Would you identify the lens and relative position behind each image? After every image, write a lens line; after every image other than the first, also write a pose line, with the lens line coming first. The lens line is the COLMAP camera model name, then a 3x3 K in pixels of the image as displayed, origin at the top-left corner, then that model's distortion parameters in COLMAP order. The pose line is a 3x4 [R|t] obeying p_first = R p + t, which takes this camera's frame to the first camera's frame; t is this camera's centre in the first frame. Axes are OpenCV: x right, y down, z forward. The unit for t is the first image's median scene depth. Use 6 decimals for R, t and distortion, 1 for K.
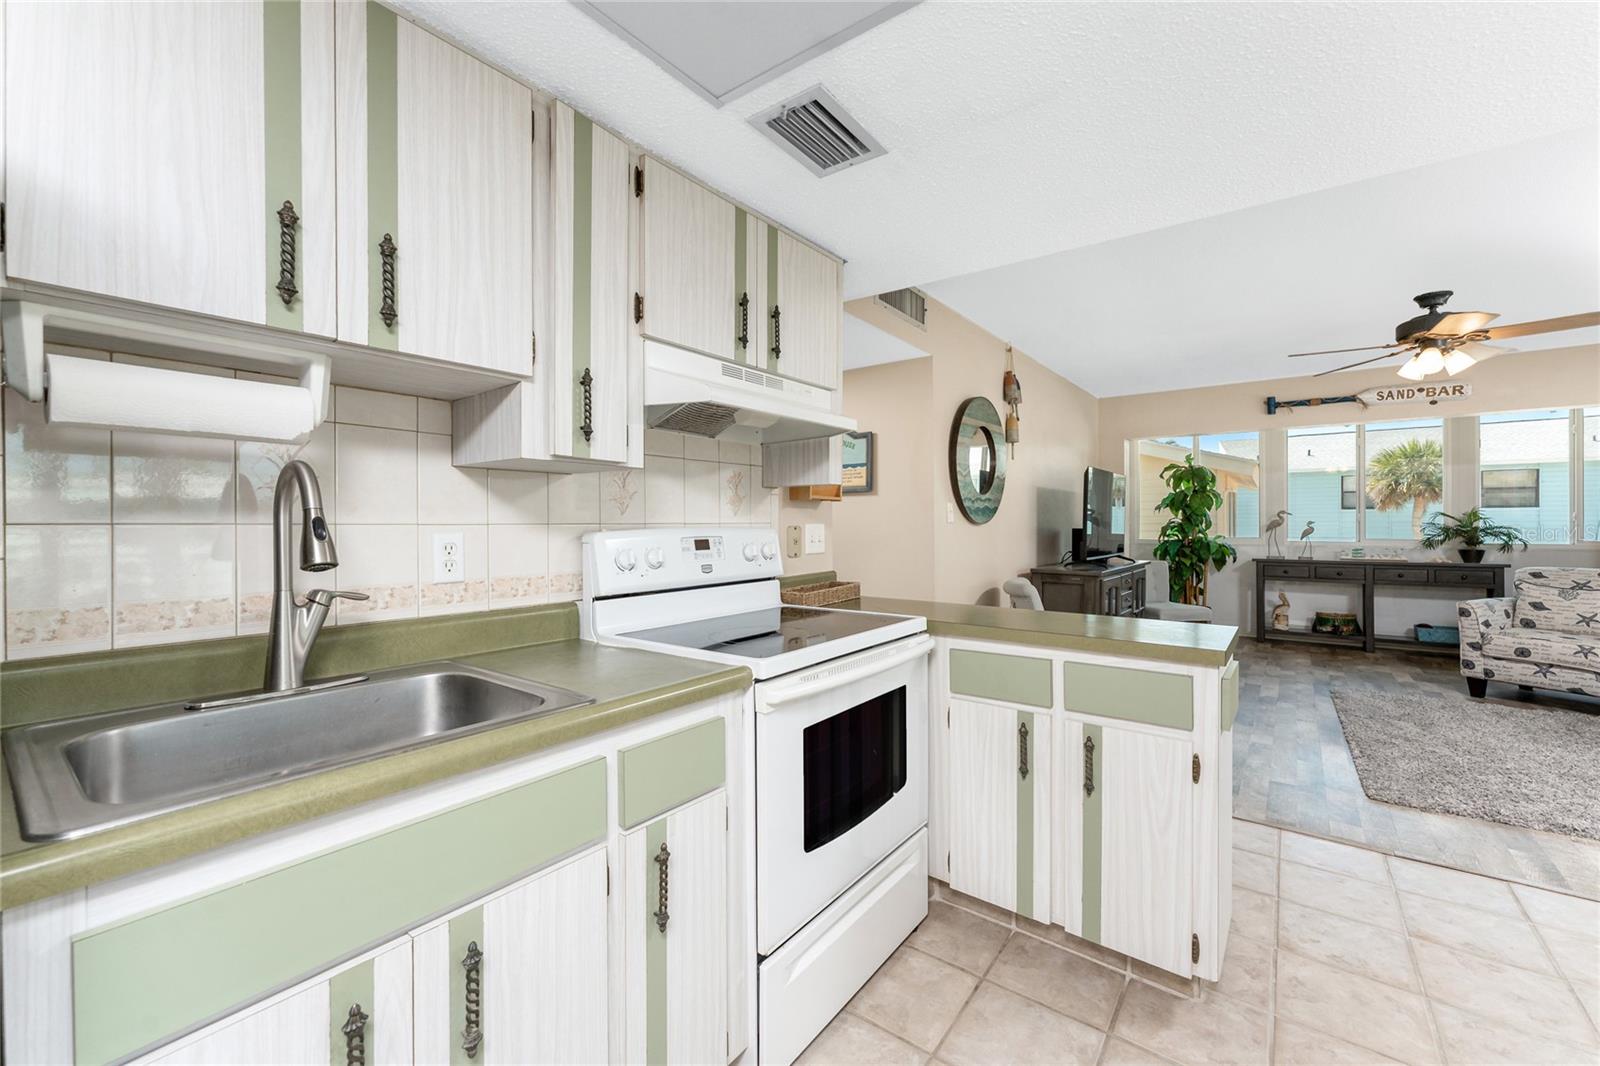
lens RADIAL K [[633.5, 0, 803.8], [0, 633.5, 526.0], [0, 0, 1]] dist [-0.000775, 0.000241]
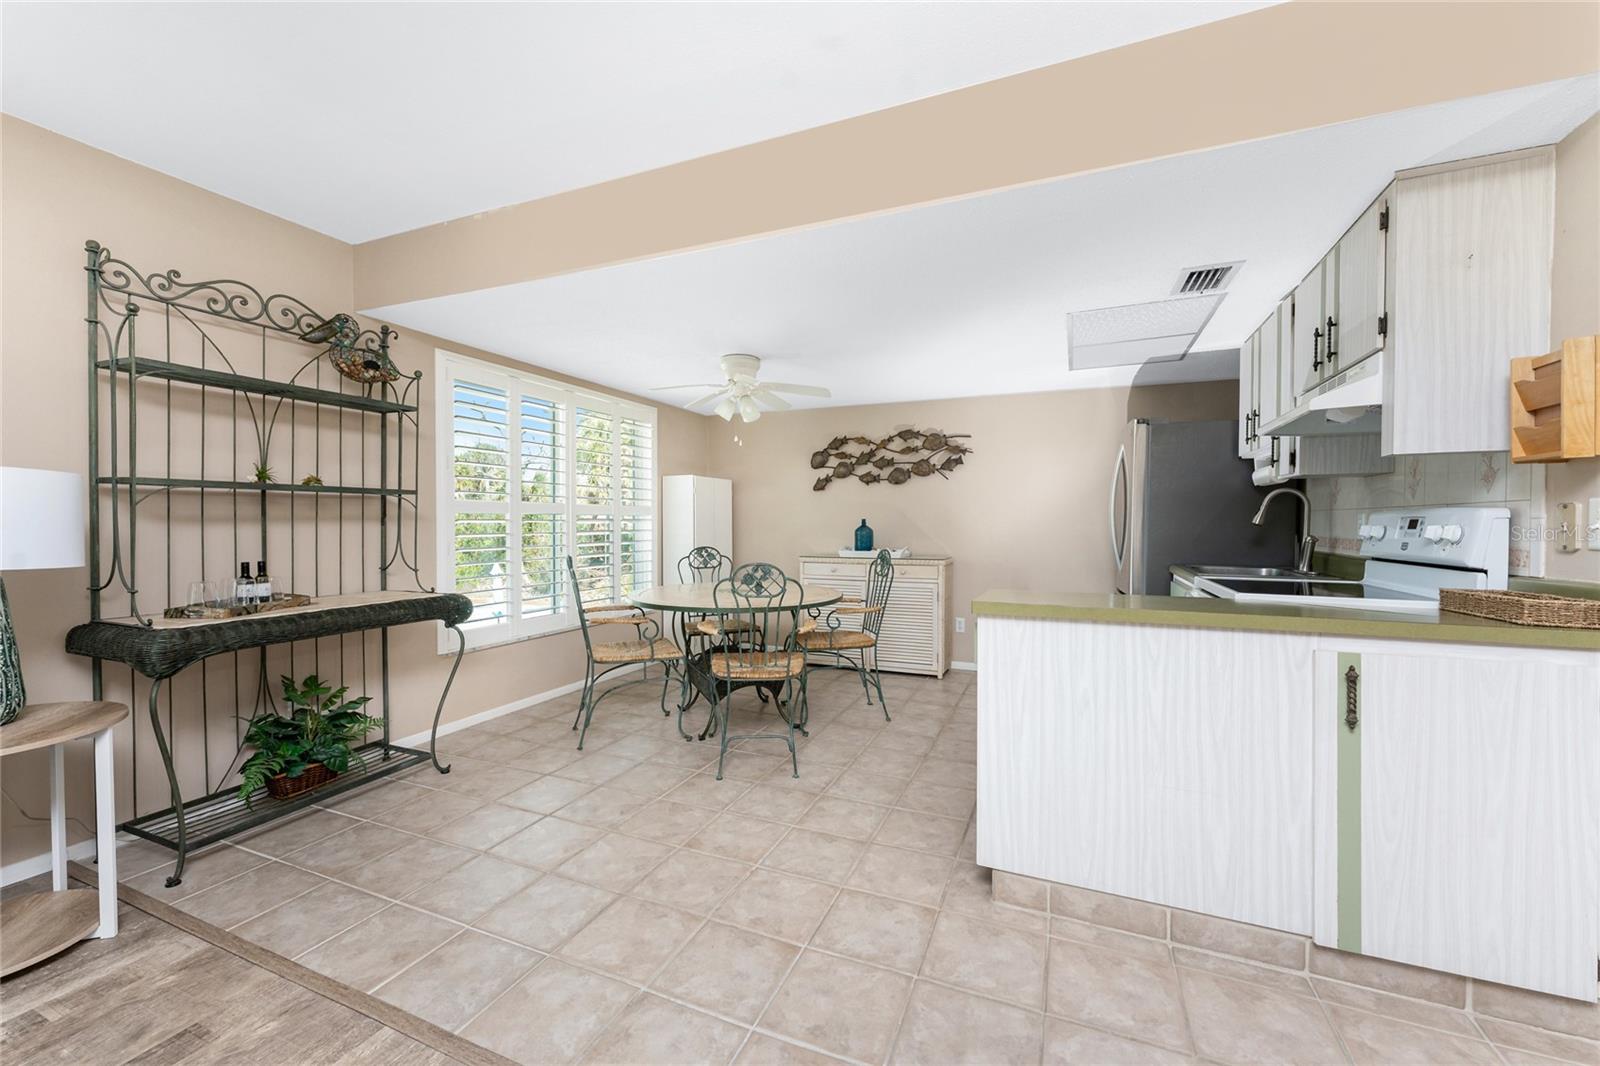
lens RADIAL K [[633.5, 0, 799.6], [0, 633.5, 534.4], [0, 0, 1]] dist [-0.000775, 0.000241]
pose [[-0.968896, 0.007169, -0.247366, 0.565584], [0.001236, 0.999708, 0.024130, 0.009563], [0.247467, 0.023074, -0.968622, 0.898558]]
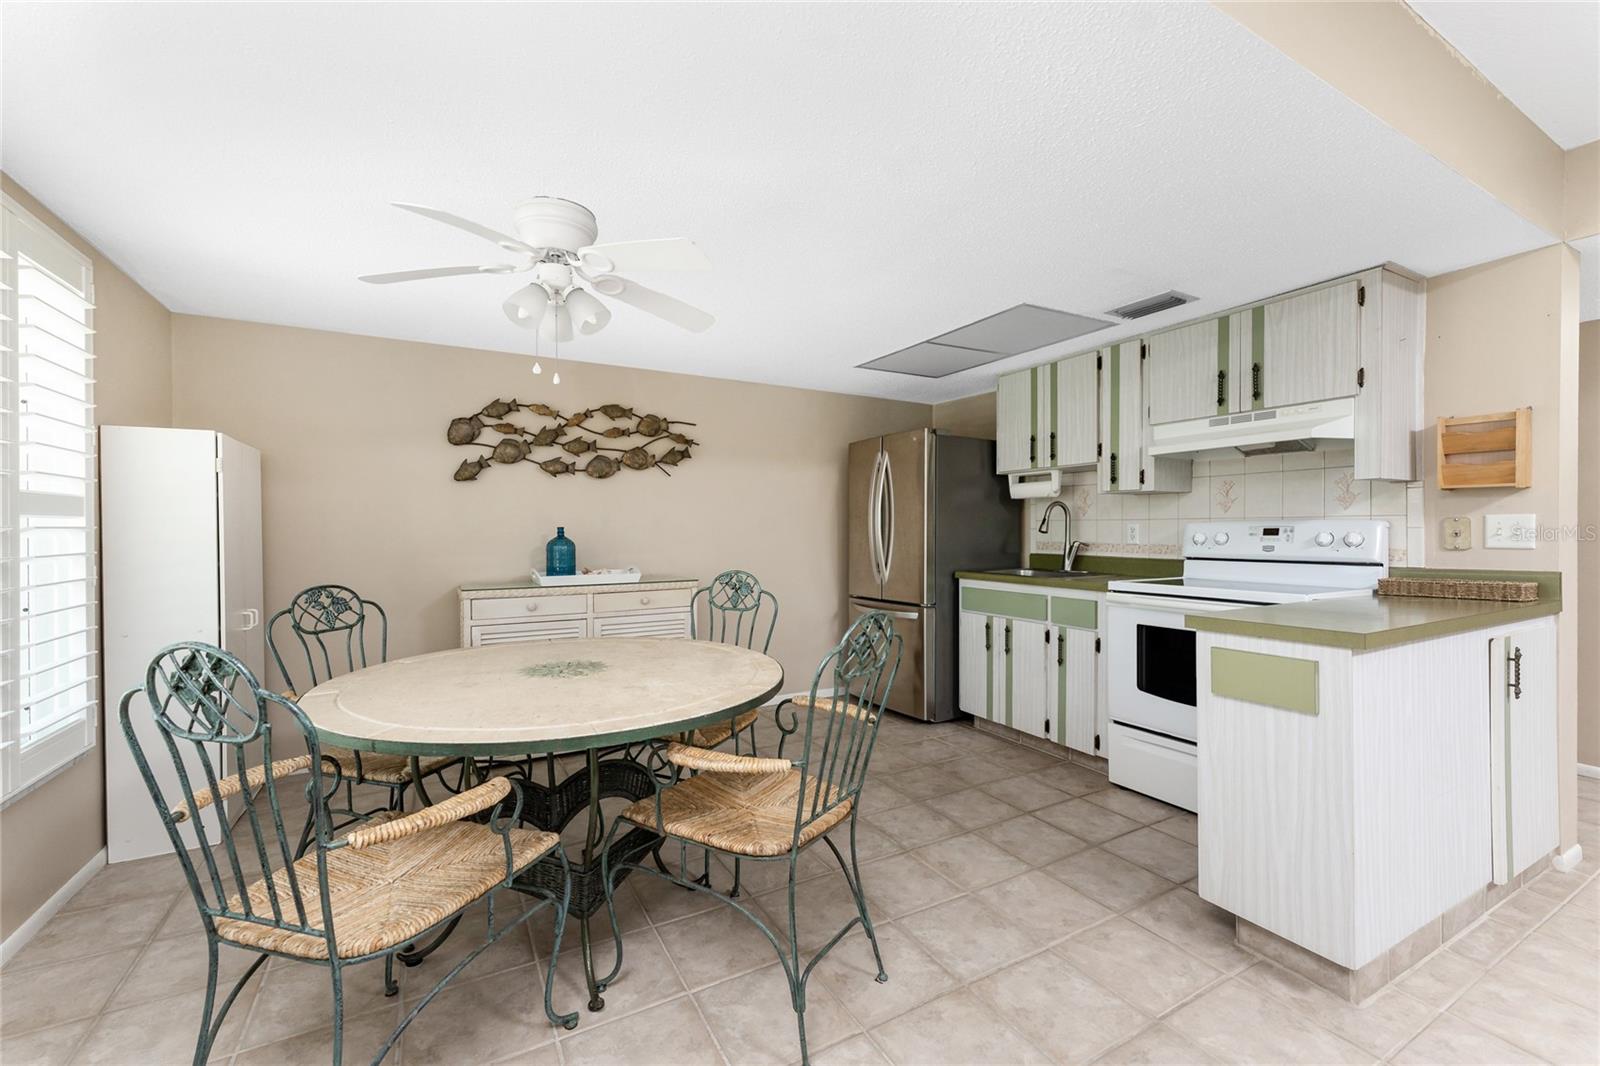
lens RADIAL K [[633.5, 0, 797.9], [0, 633.5, 534.8], [0, 0, 1]] dist [-0.000775, 0.000241]
pose [[-0.400198, 0.011646, -0.916355, 0.796844], [-0.000285, 0.999918, 0.012832, 0.008963], [0.916429, 0.005396, -0.400162, 0.300086]]
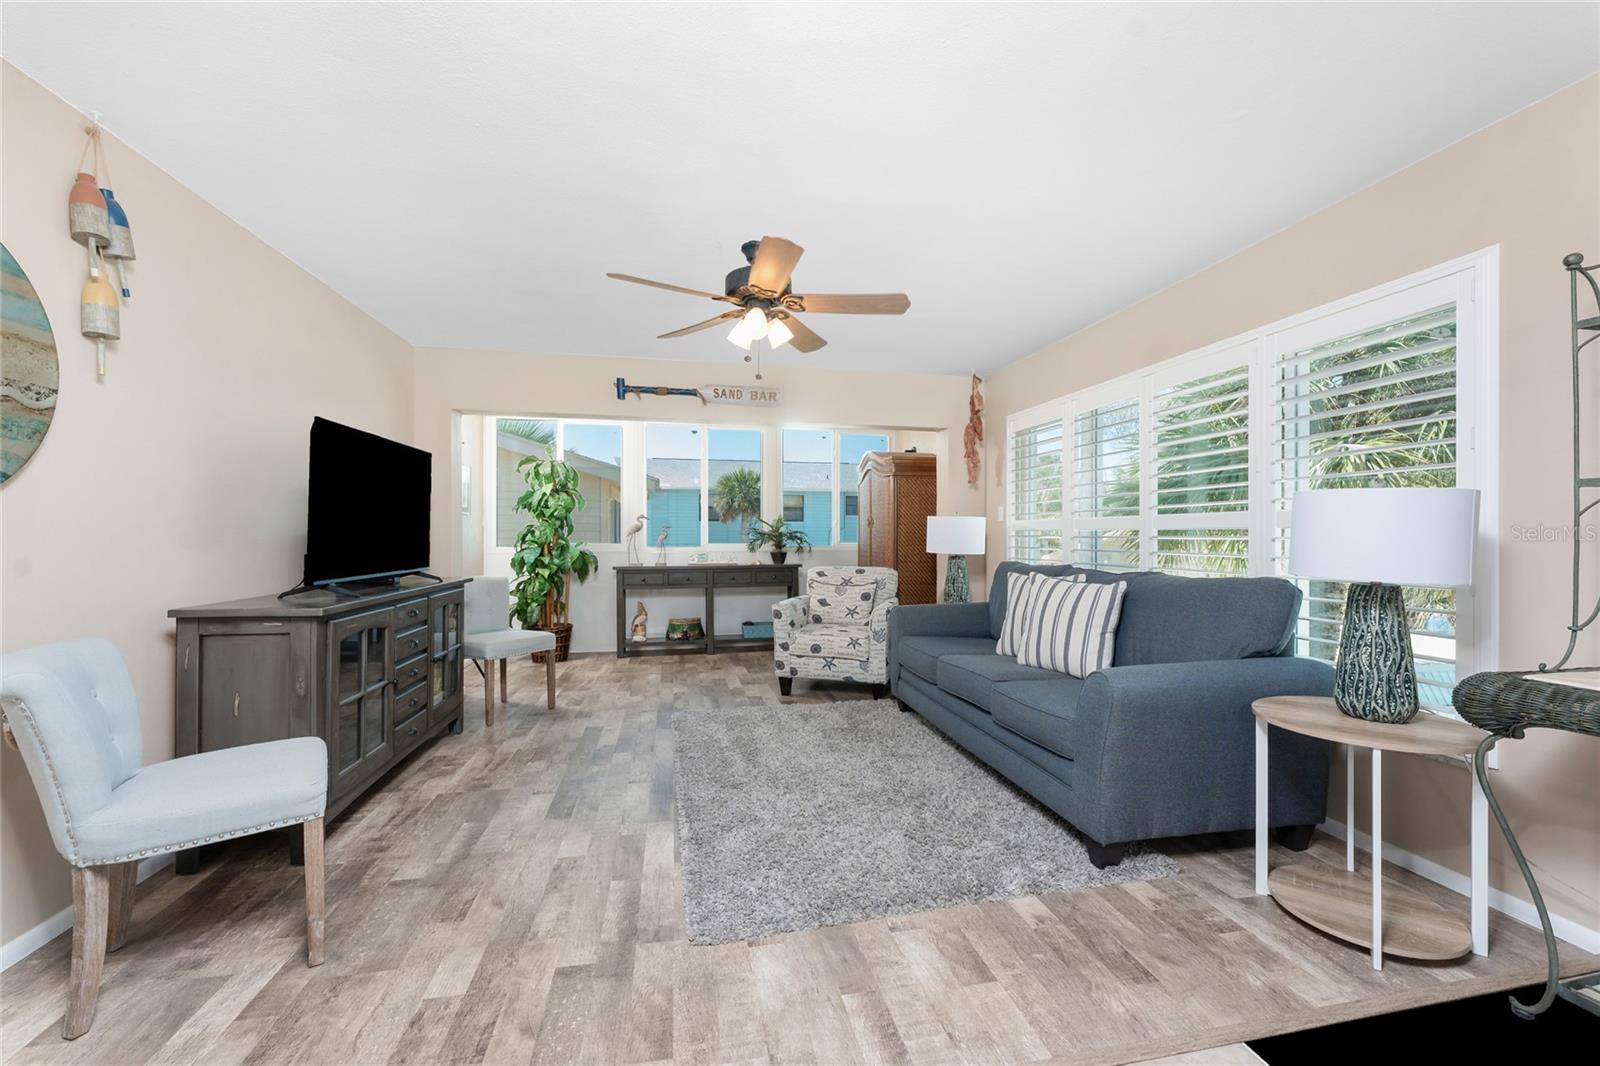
lens RADIAL K [[633.5, 0, 797.0], [0, 633.5, 537.8], [0, 0, 1]] dist [-0.000775, 0.000241]
pose [[0.657278, -0.002267, 0.753645, 0.345955], [-0.001308, 0.999991, 0.004148, 0.011276], [-0.753647, -0.003713, 0.657269, 0.358276]]
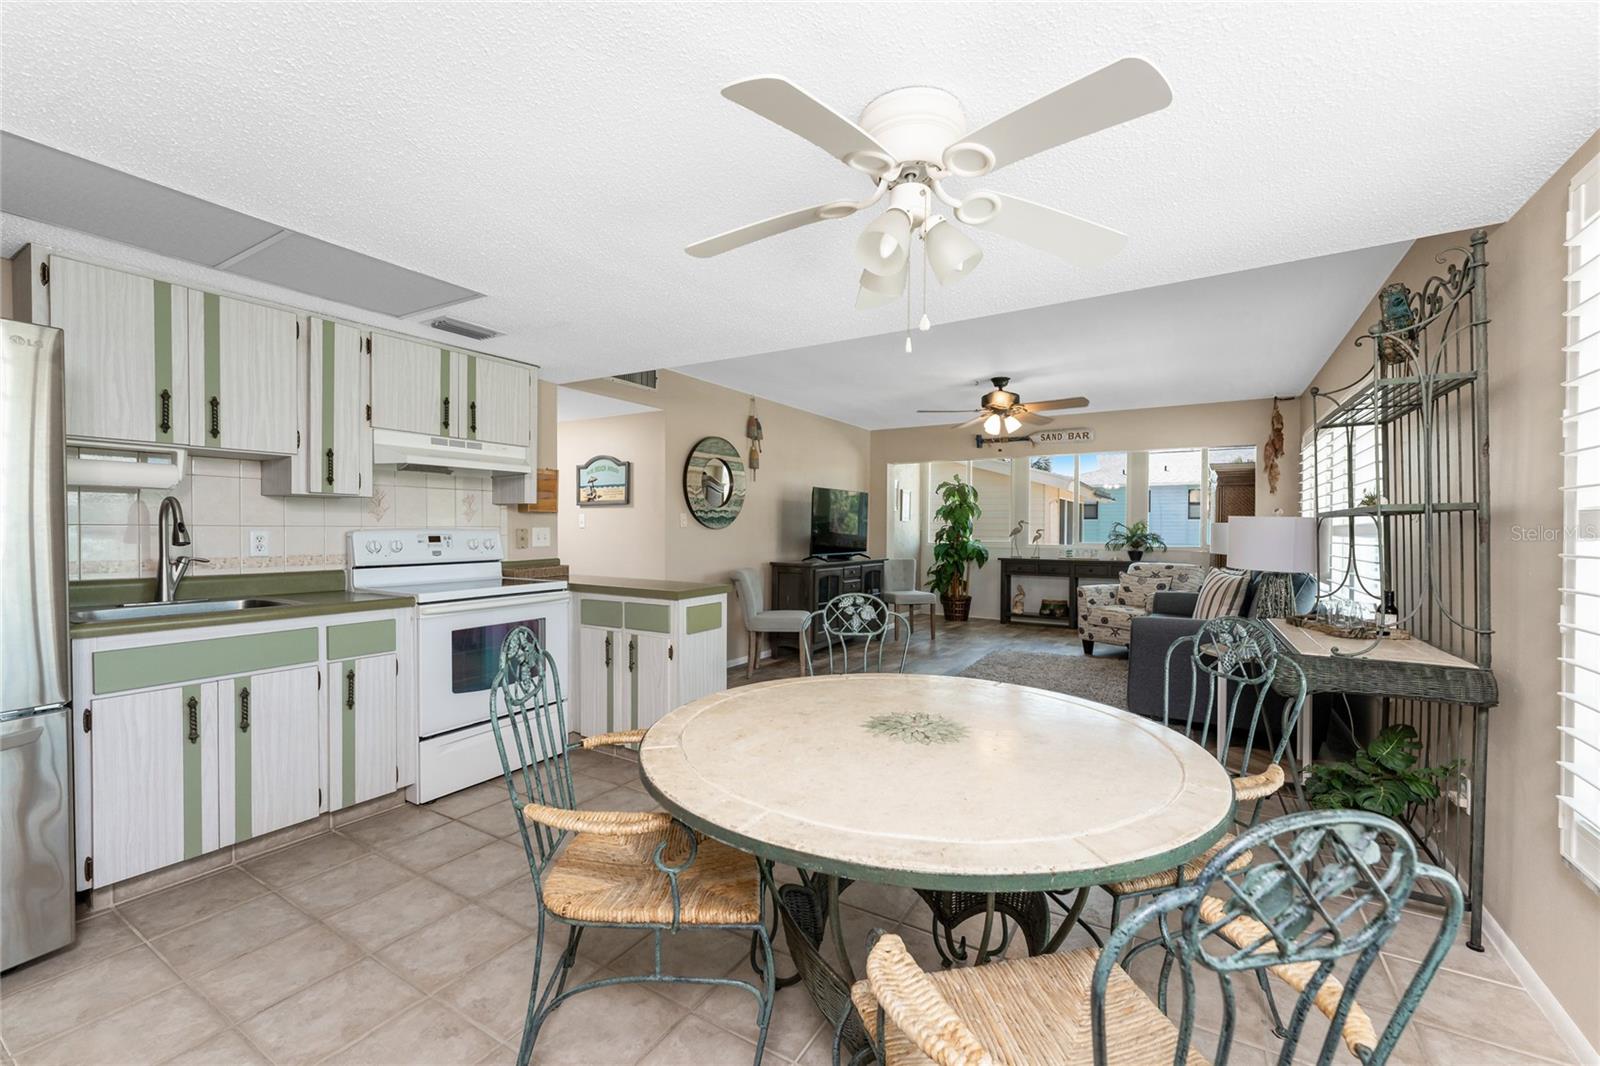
lens RADIAL K [[633.5, 0, 803.9], [0, 633.5, 539.5], [0, 0, 1]] dist [-0.000775, 0.000241]
pose [[0.994763, 0.006342, 0.102013, 0.326357], [-0.007847, 0.999866, 0.014356, -0.000734], [-0.101908, -0.015082, 0.994679, -0.396330]]
